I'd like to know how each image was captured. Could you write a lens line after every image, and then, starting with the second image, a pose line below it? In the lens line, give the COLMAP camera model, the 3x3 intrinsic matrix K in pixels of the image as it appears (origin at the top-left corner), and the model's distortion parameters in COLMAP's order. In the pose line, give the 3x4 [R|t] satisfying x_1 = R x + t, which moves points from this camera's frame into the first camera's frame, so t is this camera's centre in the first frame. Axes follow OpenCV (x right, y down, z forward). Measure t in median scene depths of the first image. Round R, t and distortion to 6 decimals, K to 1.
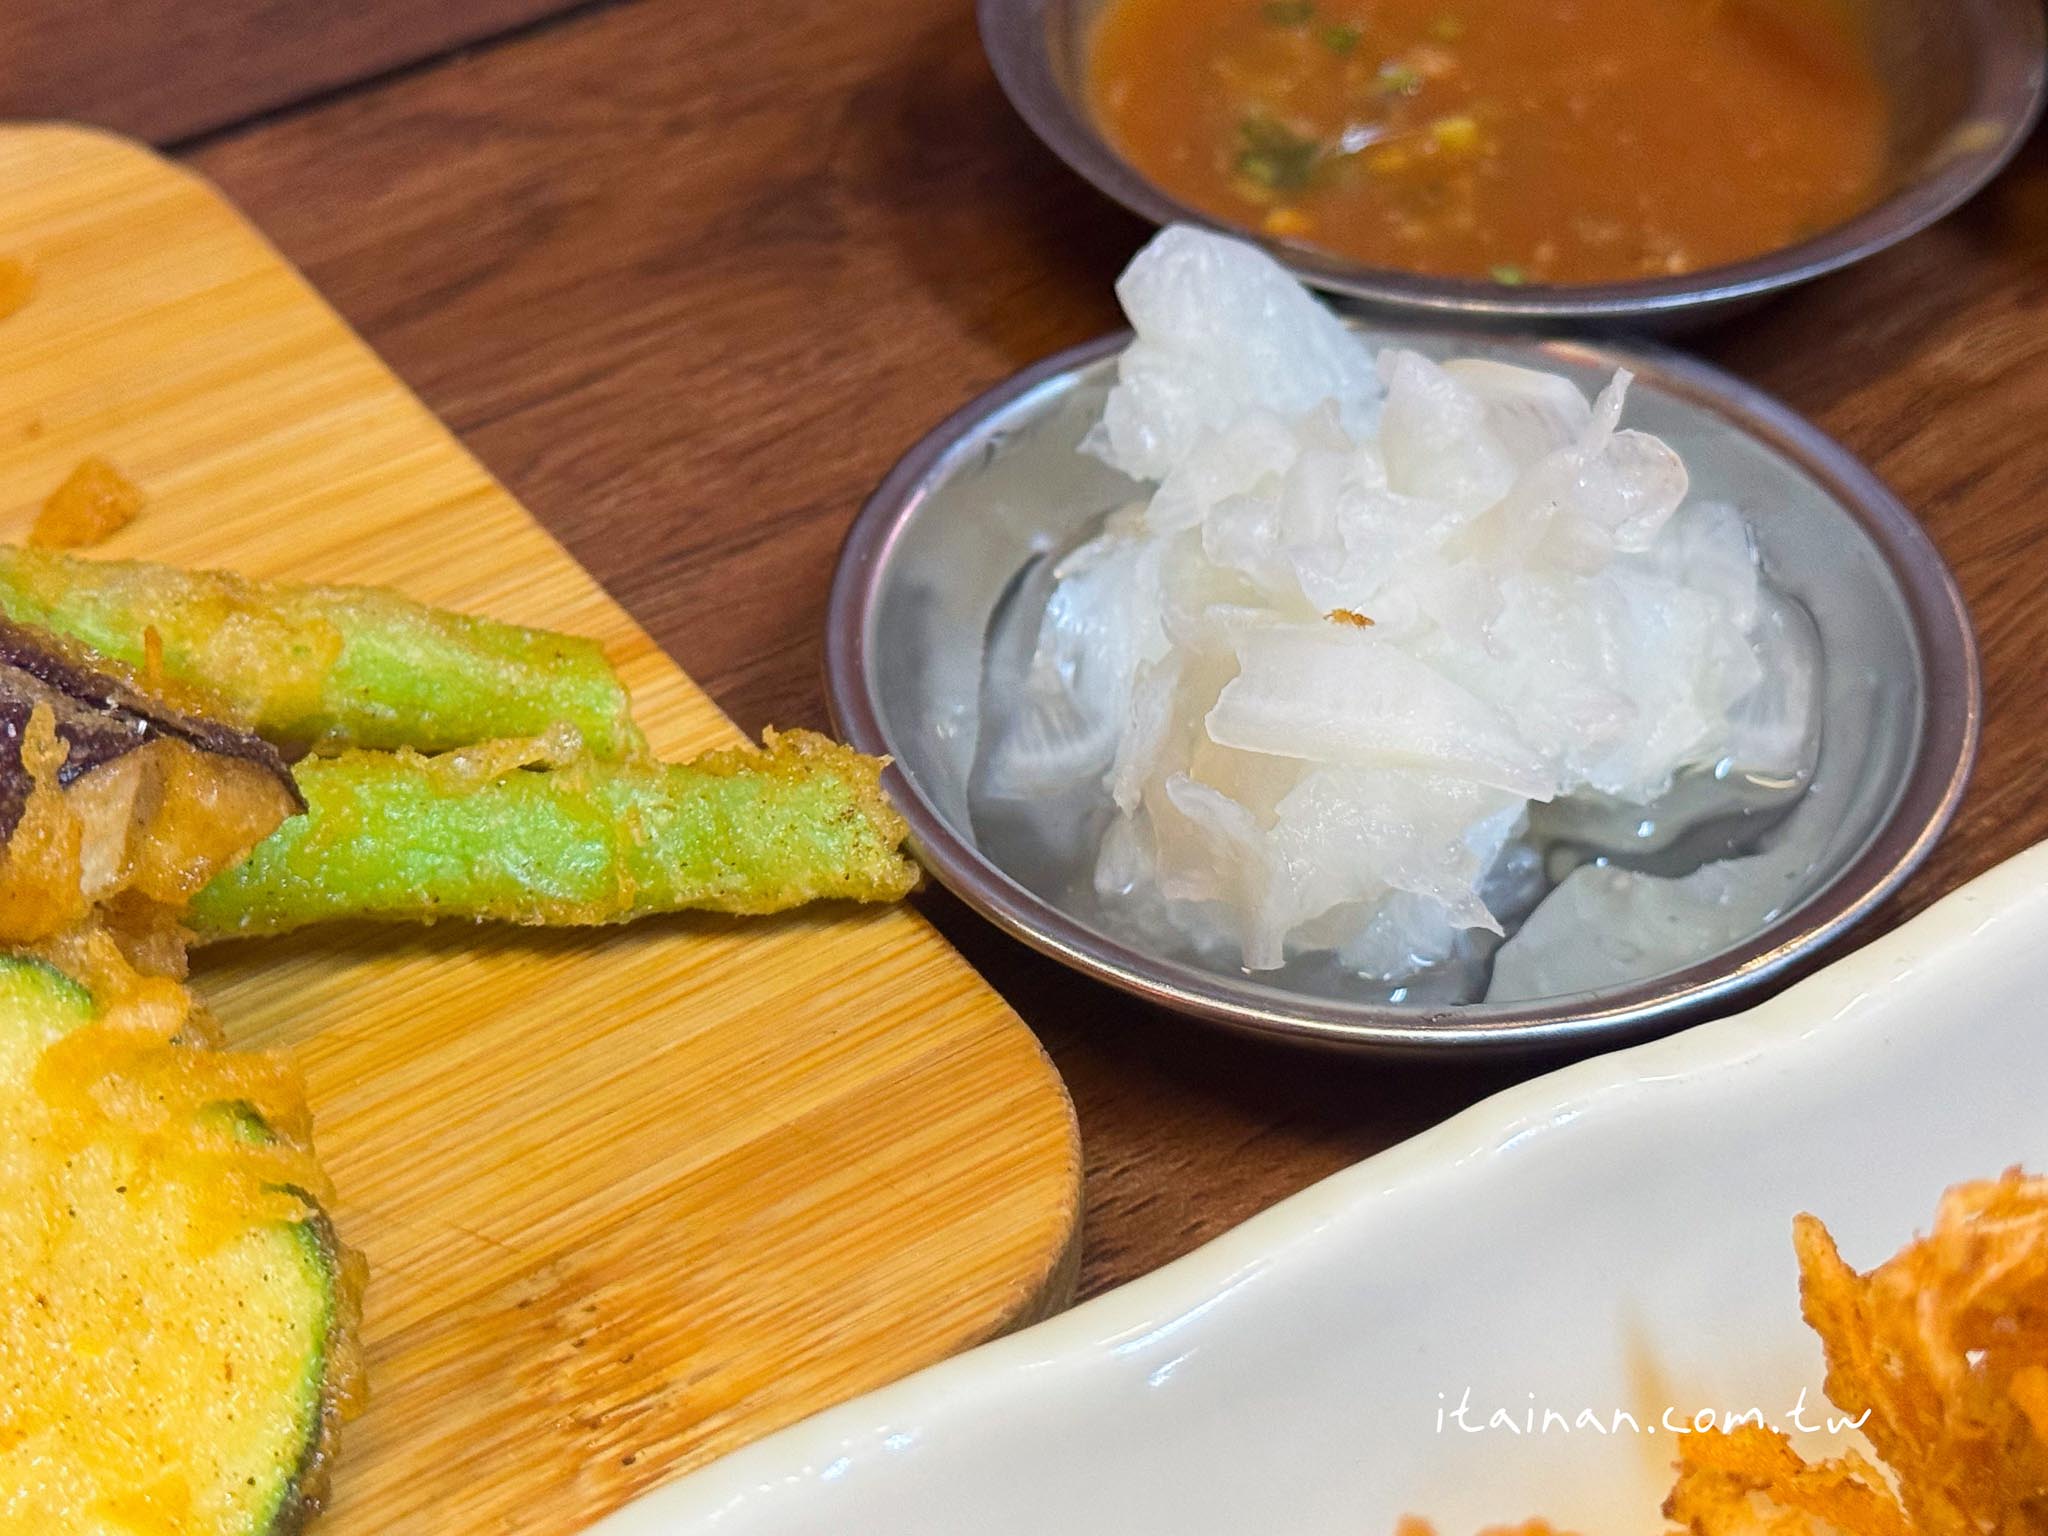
lens RADIAL K [[3973.6, 0, 1103.4], [0, 3973.6, 762.2], [0, 0, 1]] dist [0.037660, 0.485276]
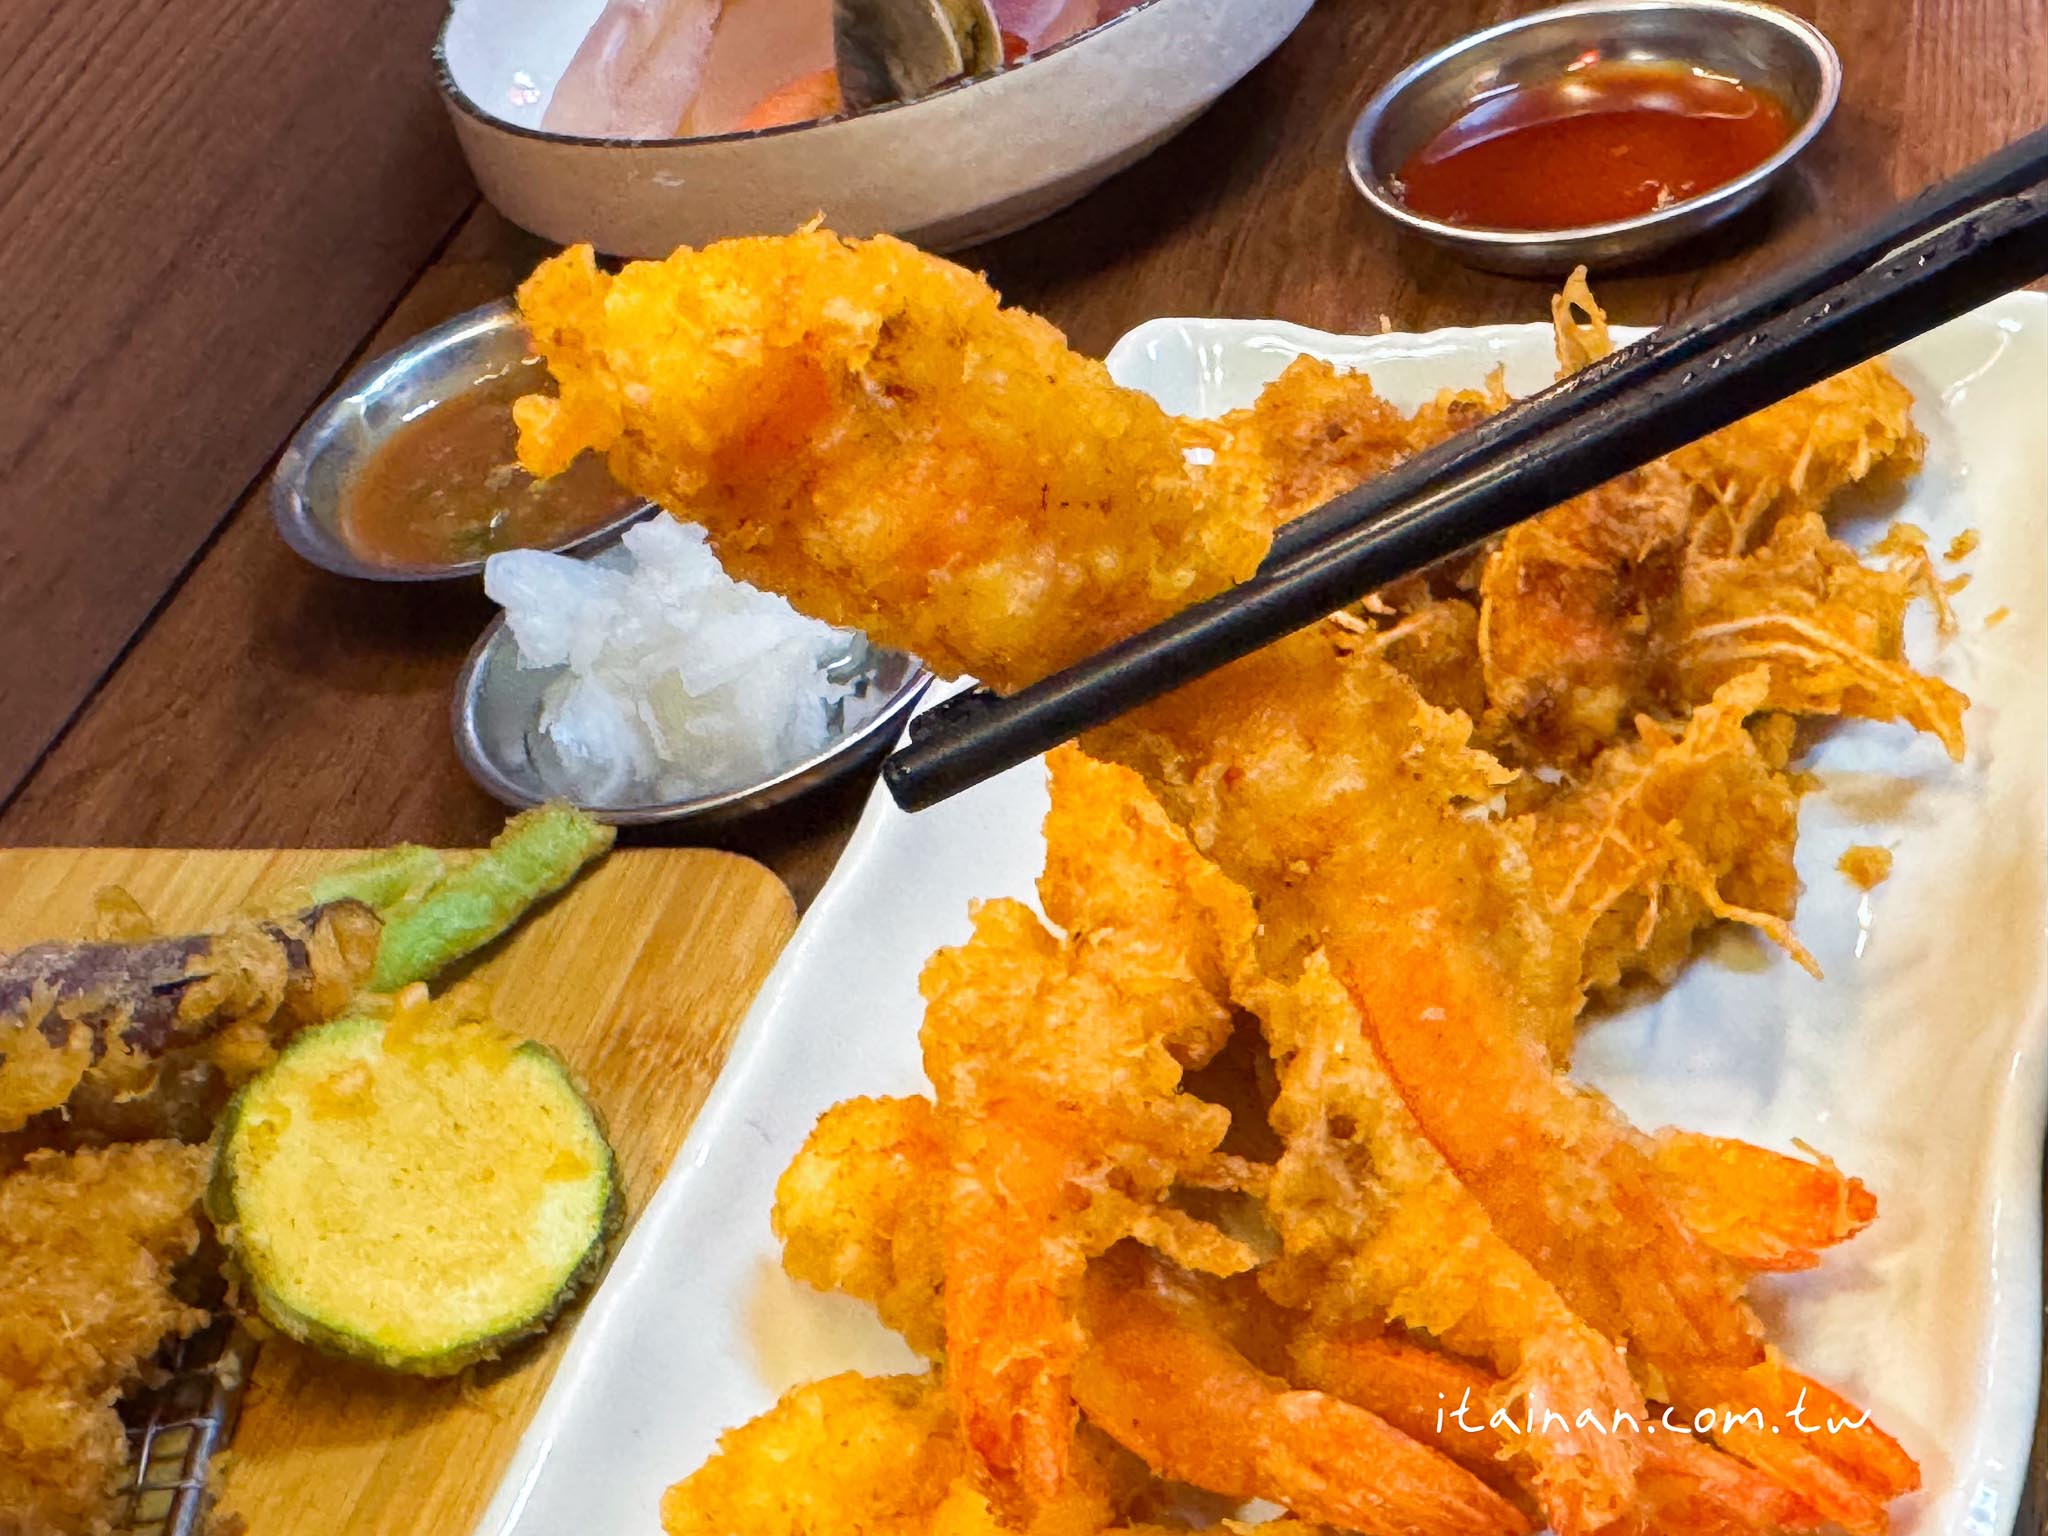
lens RADIAL K [[2943.5, 0, 1024.0], [0, 2943.5, 768.0], [0, 0, 1]] dist [0.023233, 0.051297]
pose [[0.757855, -0.549902, 0.351088, -0.411563], [0.594582, 0.803655, -0.024711, 0.170081], [-0.268565, 0.227478, 0.936016, -0.506260]]
